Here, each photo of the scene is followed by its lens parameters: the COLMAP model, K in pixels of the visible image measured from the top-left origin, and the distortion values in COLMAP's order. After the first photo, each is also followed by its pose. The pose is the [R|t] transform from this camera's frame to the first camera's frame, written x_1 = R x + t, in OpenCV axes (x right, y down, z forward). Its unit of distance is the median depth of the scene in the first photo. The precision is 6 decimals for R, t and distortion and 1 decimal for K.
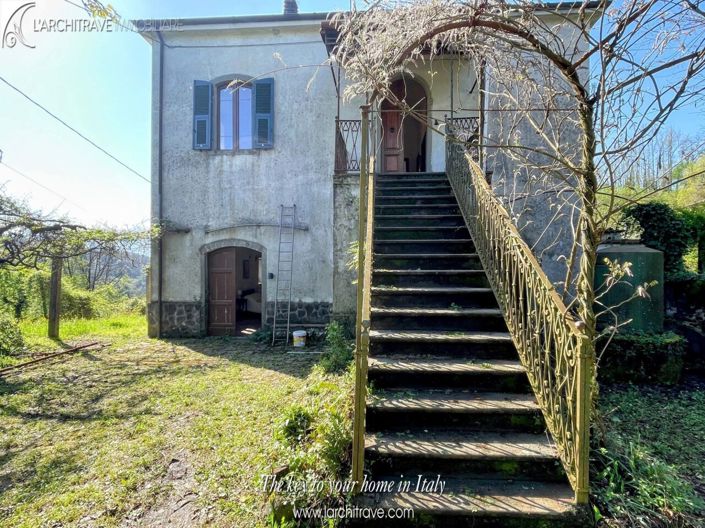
lens RADIAL K [[391.9, 0, 353.5], [0, 391.9, 261.4], [0, 0, 1]] dist [0.021557, -0.000429]
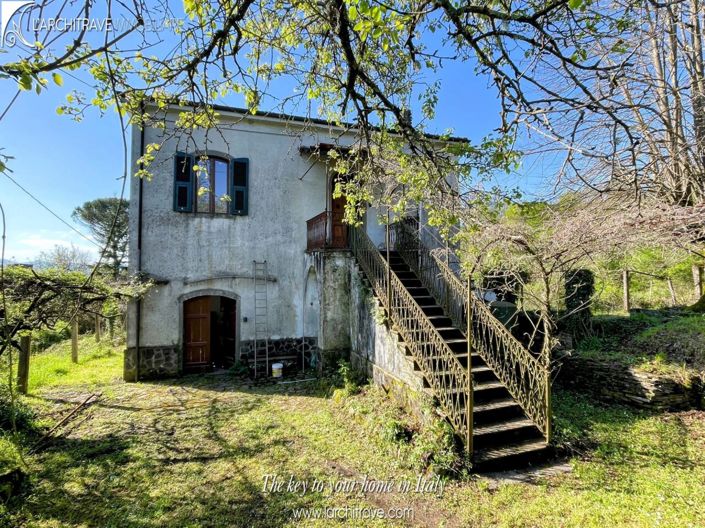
lens RADIAL K [[348.7, 0, 351.6], [0, 348.7, 266.2], [0, 0, 1]] dist [0.002405, -0.000163]
pose [[0.927229, 0.009127, 0.374384, -0.307629], [0.003151, 0.999477, -0.032171, -0.090724], [-0.374482, 0.031010, 0.926716, -0.125265]]
